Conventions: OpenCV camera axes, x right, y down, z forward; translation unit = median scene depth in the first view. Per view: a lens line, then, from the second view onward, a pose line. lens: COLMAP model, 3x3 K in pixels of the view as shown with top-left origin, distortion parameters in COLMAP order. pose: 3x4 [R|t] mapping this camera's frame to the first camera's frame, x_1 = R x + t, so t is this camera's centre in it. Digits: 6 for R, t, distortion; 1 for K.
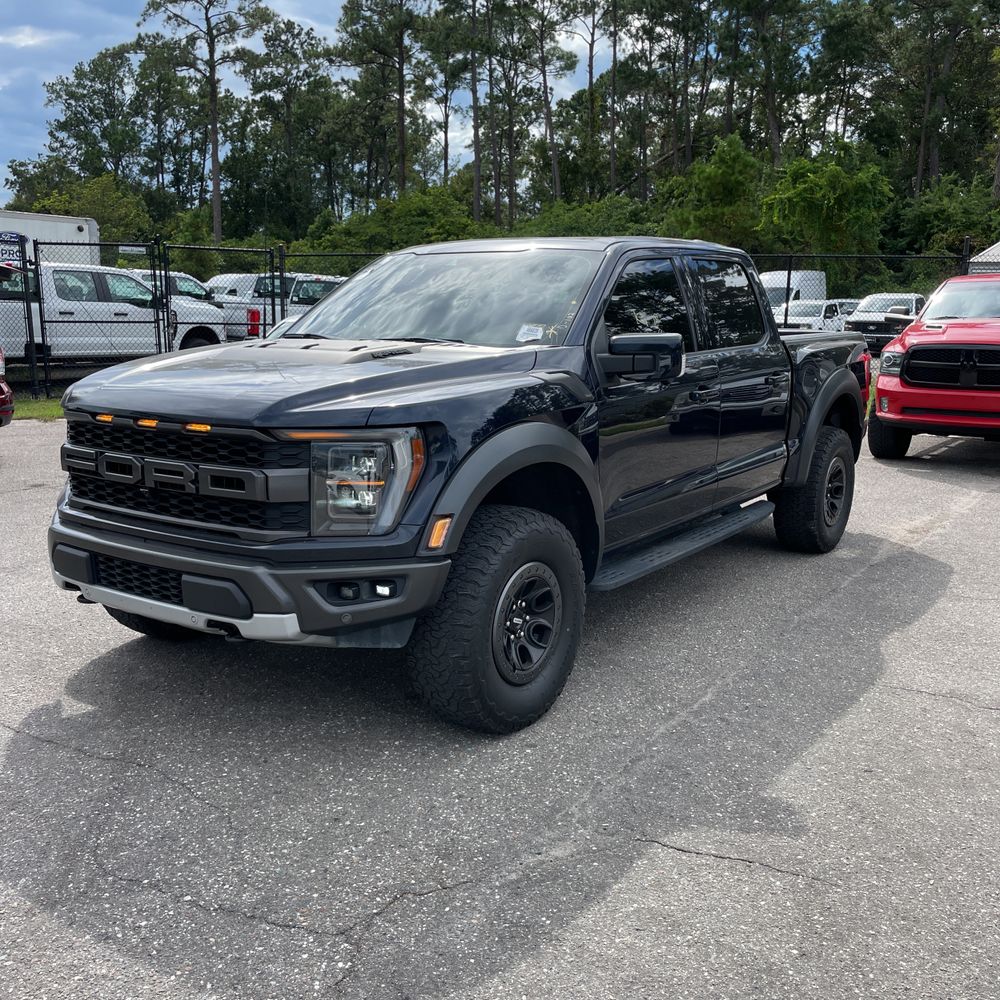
lens RADIAL K [[1020.0, 0, 508.2], [0, 1020.0, 482.6], [0, 0, 1]] dist [0.105639, -0.150074]
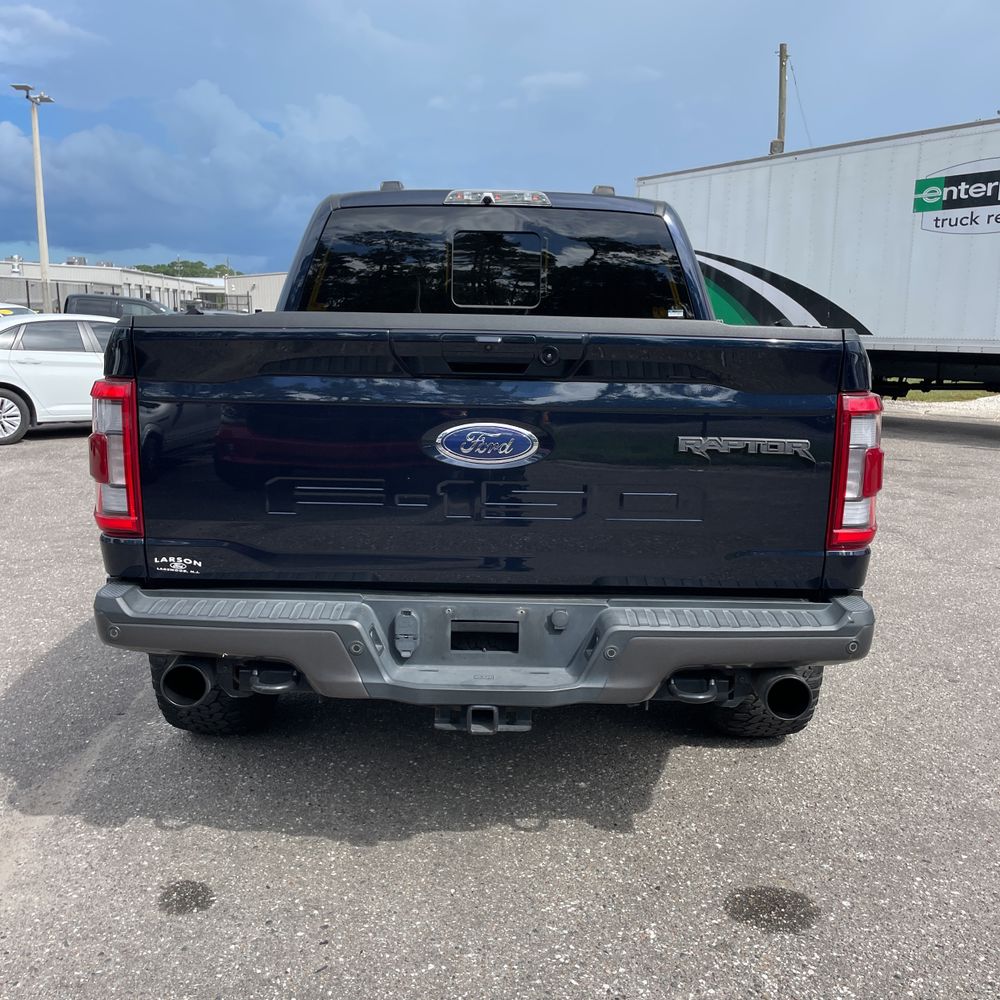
lens RADIAL K [[1006.2, 0, 500.6], [0, 1006.2, 502.9], [0, 0, 1]] dist [0.092301, -0.133567]
pose [[-0.821376, 0.080116, -0.564732, 0.045874], [-0.117012, 0.945361, 0.304303, -0.021367], [0.558256, 0.316028, -0.767123, 0.141978]]
